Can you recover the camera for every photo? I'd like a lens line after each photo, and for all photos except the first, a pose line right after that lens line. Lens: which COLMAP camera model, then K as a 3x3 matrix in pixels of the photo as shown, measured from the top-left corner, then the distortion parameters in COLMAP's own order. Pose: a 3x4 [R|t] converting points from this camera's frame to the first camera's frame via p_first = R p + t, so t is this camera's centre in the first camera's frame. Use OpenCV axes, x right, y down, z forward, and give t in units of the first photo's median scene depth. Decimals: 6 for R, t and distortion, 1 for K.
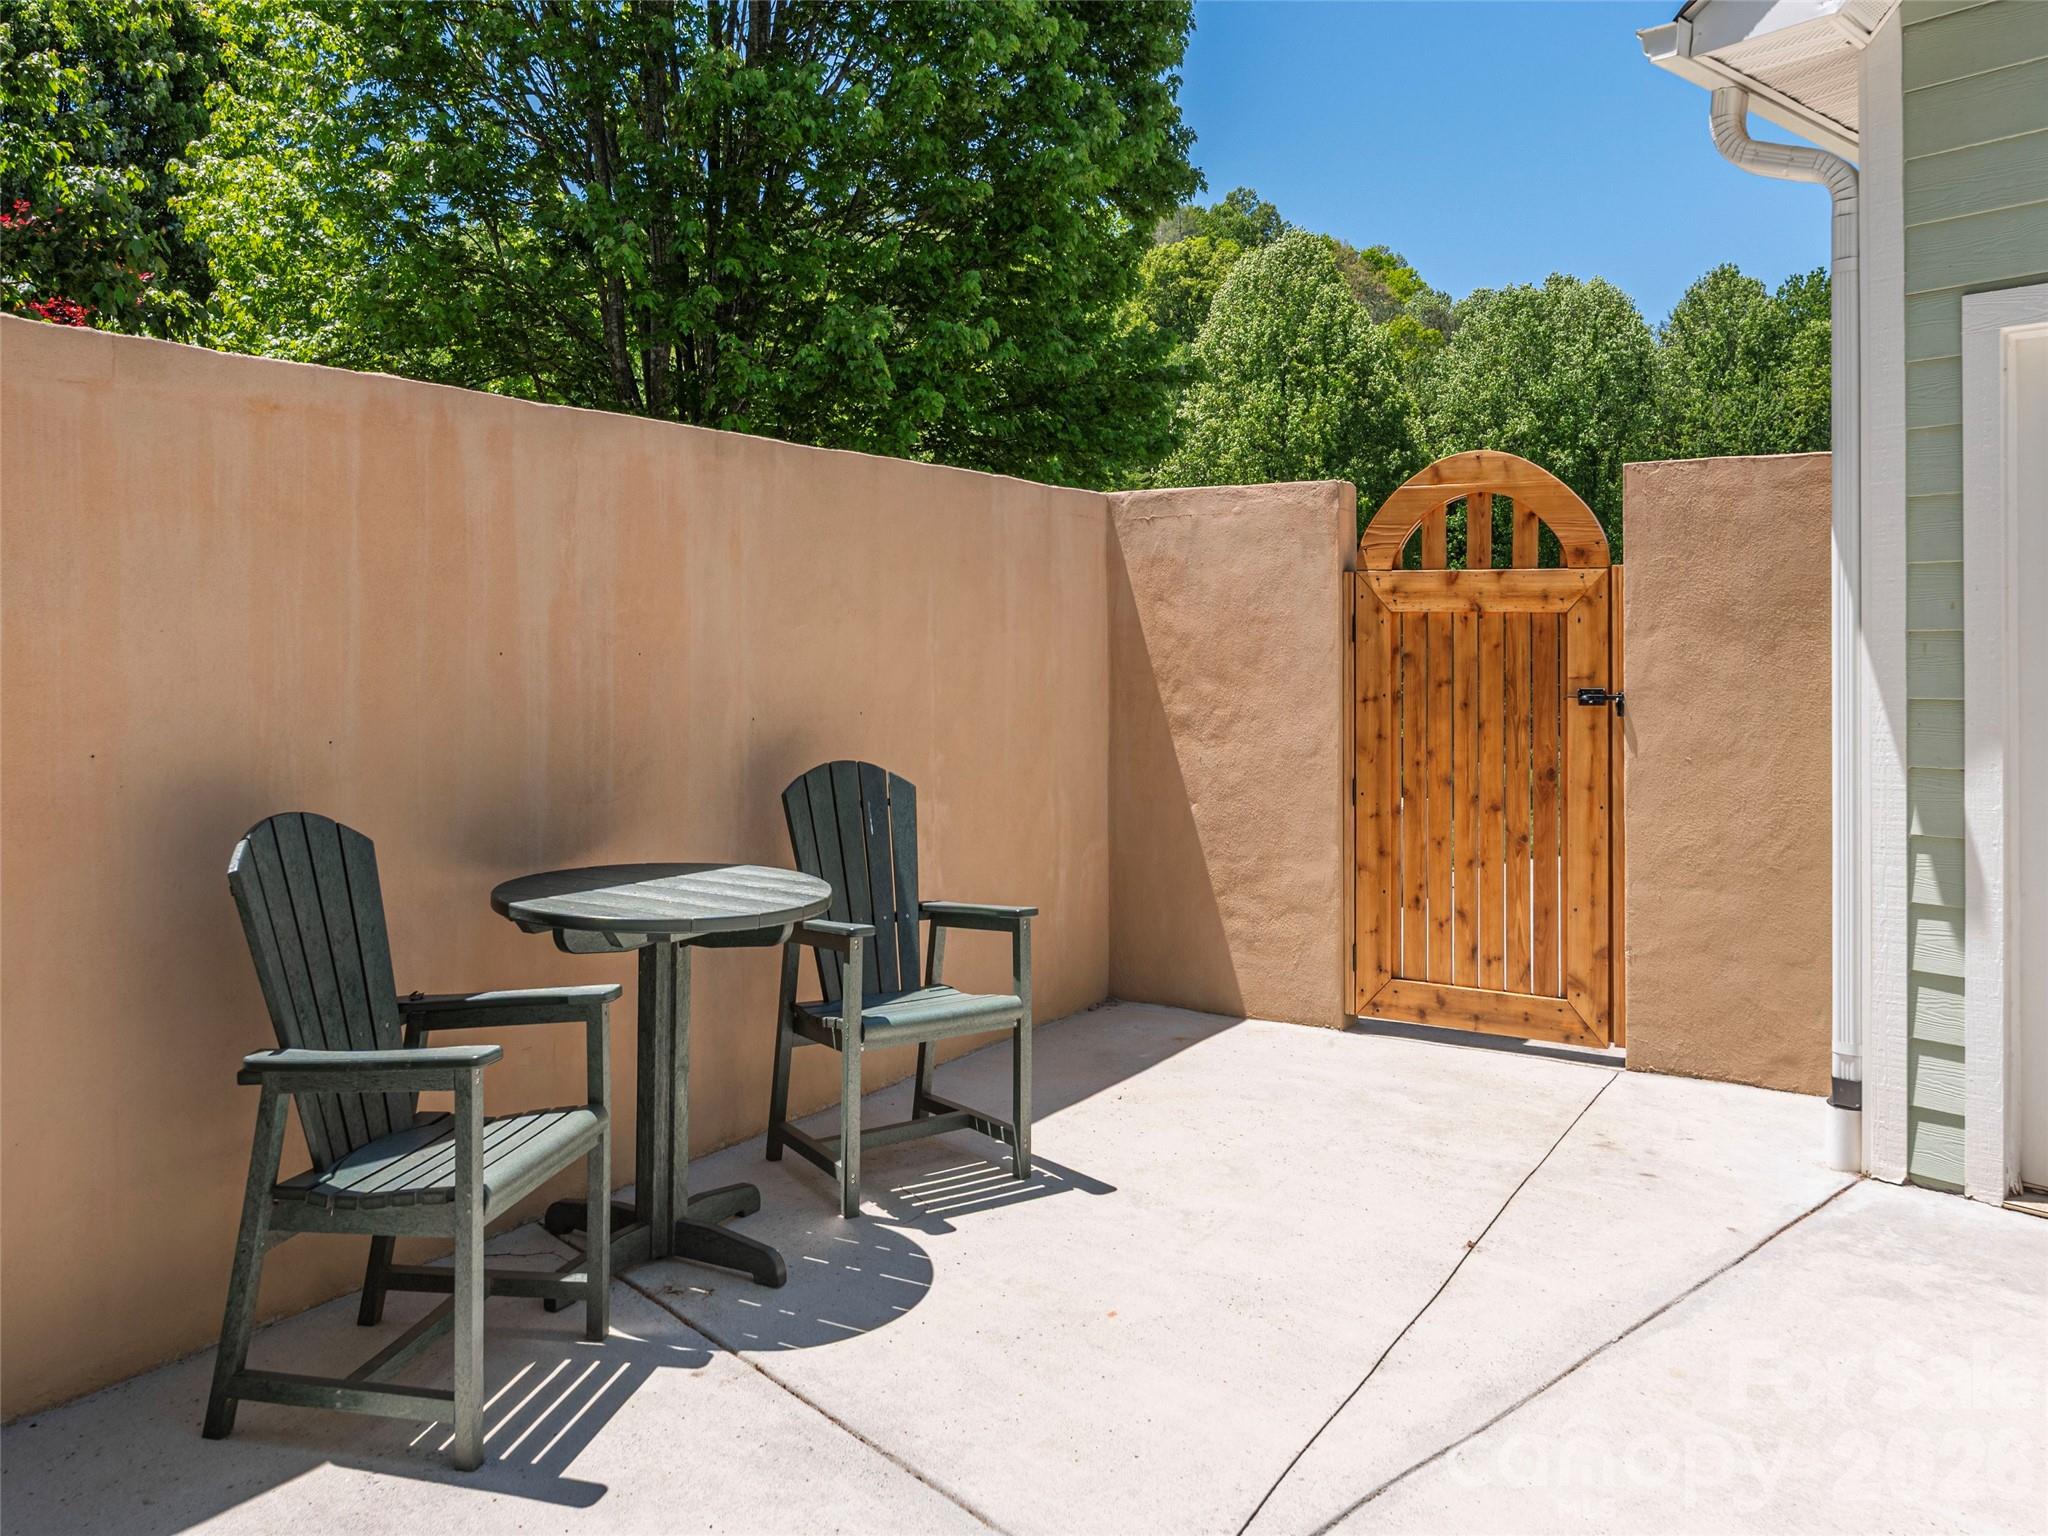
lens RADIAL K [[1447.7, 0, 1024.0], [0, 1447.7, 768.0], [0, 0, 1]] dist [-0.002616, -0.001158]
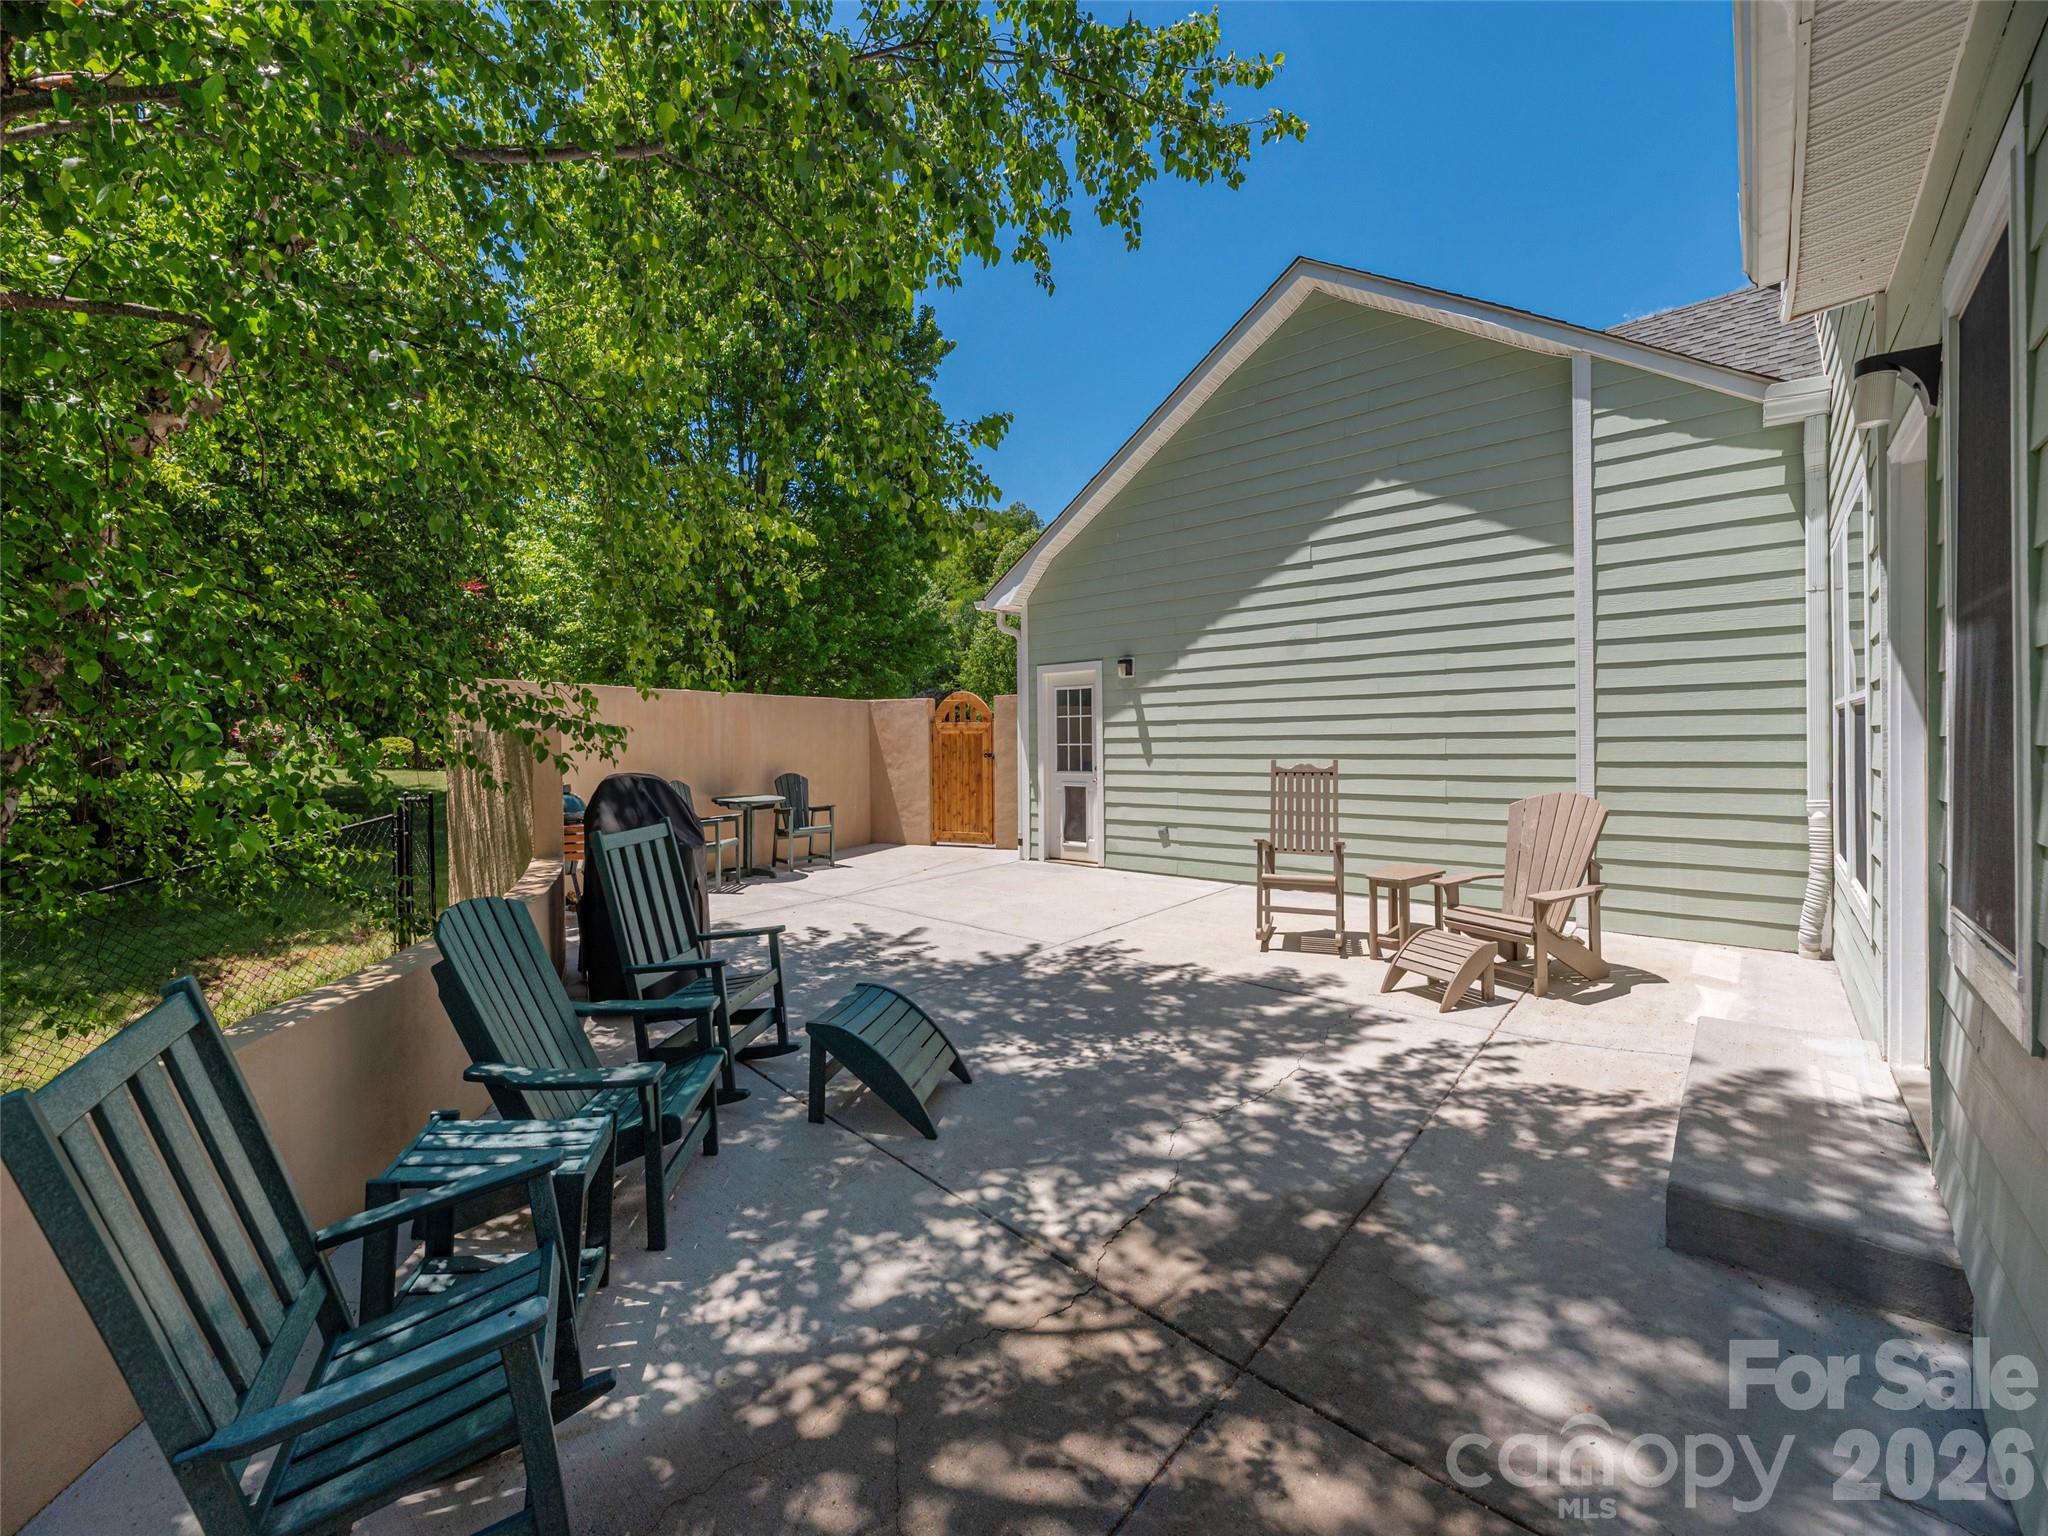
lens RADIAL K [[840.0, 0, 1024.0], [0, 840.0, 768.0], [0, 0, 1]] dist [0.015684, -0.000016]
pose [[0.992346, -0.016389, 0.122398, 0.246912], [0.022445, 0.998583, -0.048260, 0.113365], [-0.121434, 0.050638, 0.991307, -1.474523]]
